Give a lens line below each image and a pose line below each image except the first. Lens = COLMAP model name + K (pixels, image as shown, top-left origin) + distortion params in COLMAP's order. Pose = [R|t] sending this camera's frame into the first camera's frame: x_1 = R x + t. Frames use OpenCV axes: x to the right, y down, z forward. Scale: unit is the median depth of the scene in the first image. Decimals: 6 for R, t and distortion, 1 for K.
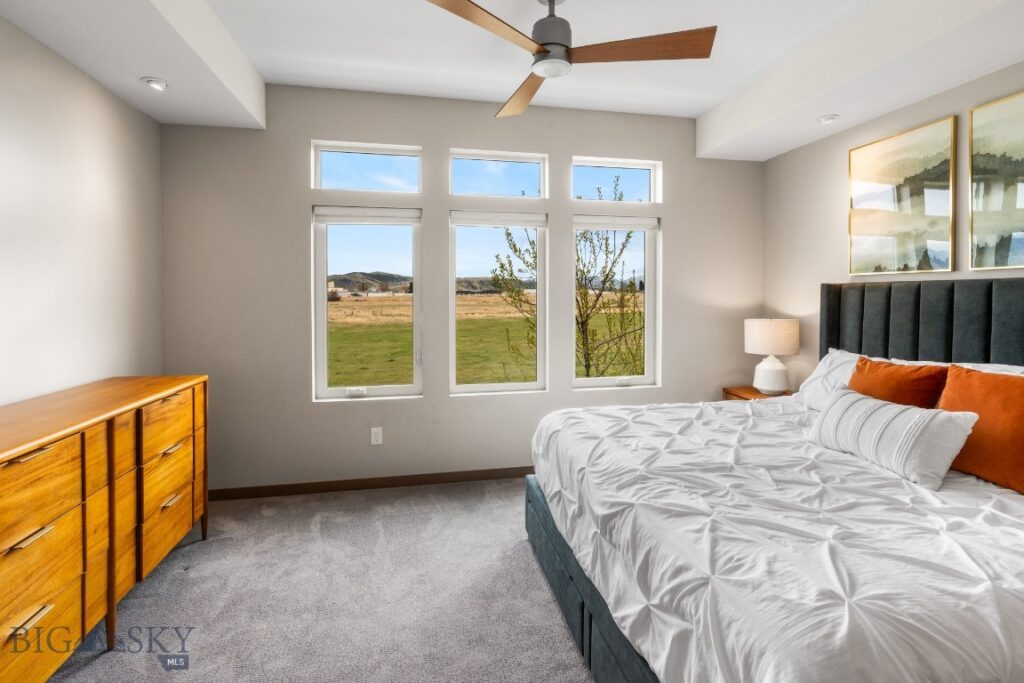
lens RADIAL K [[477.2, 0, 512.7], [0, 477.2, 302.1], [0, 0, 1]] dist [-0.003585, 0.000290]
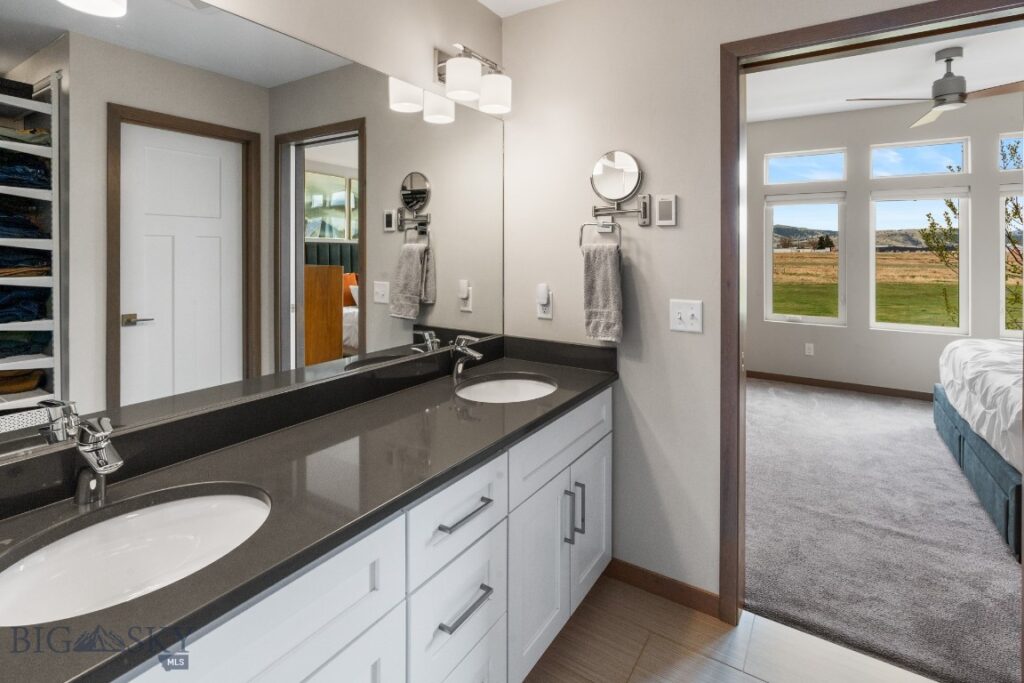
lens RADIAL K [[499.2, 0, 526.1], [0, 499.2, 249.9], [0, 0, 1]] dist [-0.002035, -0.000054]
pose [[0.736088, 0.004419, -0.676871, 0.130342], [-0.015761, 0.999819, -0.010613, 0.007431], [0.676702, 0.018480, 0.736025, -0.855992]]
